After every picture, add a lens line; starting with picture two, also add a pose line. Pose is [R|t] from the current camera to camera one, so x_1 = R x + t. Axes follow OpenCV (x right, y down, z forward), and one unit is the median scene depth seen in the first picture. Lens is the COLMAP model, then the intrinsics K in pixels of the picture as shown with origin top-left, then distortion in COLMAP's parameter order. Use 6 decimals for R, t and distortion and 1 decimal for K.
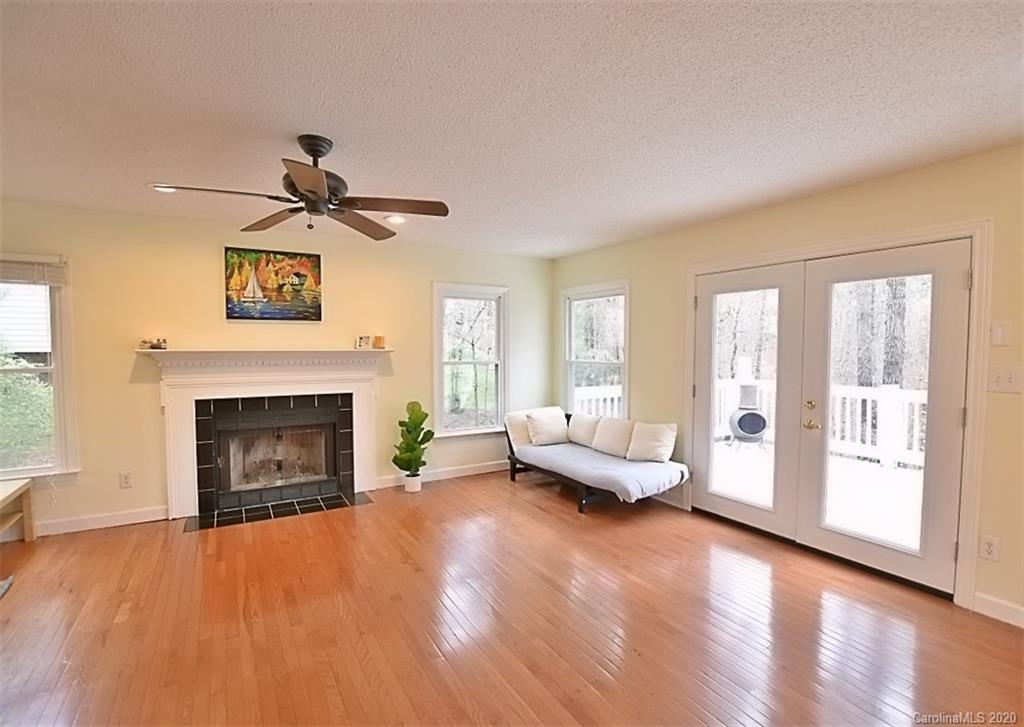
lens RADIAL K [[481.7, 0, 521.1], [0, 481.7, 369.3], [0, 0, 1]] dist [-0.031987, 0.004905]
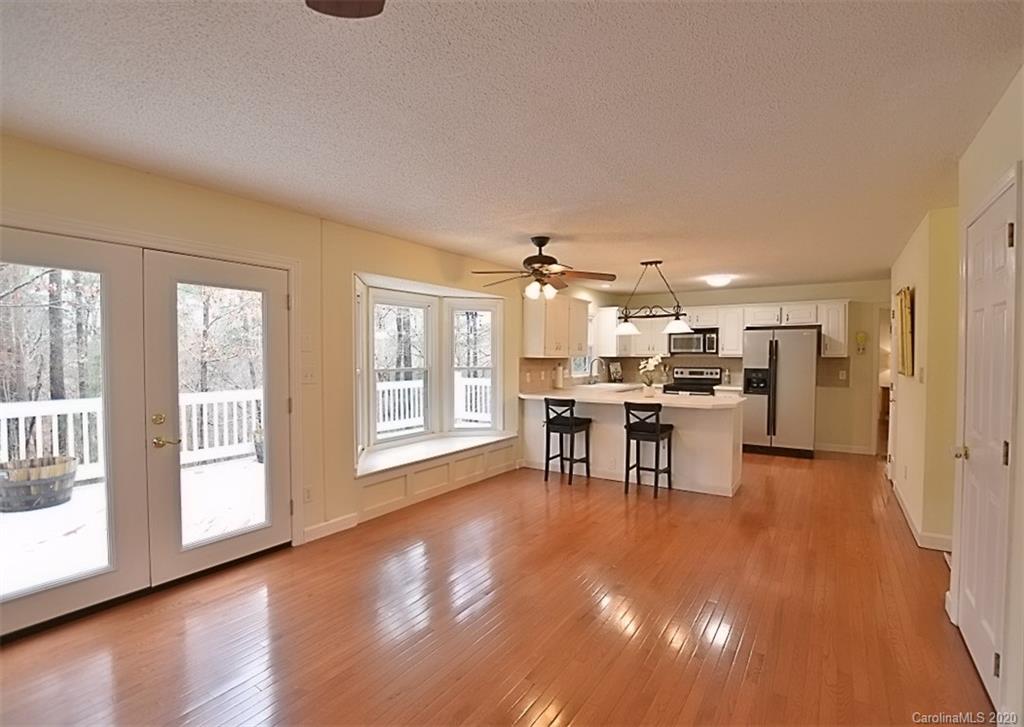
lens RADIAL K [[481.7, 0, 518.6], [0, 481.7, 368.6], [0, 0, 1]] dist [-0.031987, 0.004905]
pose [[-0.425118, -0.027598, 0.904717, -0.324980], [0.038006, 0.998109, 0.048306, -0.024183], [-0.904340, 0.054921, -0.423265, 0.573424]]
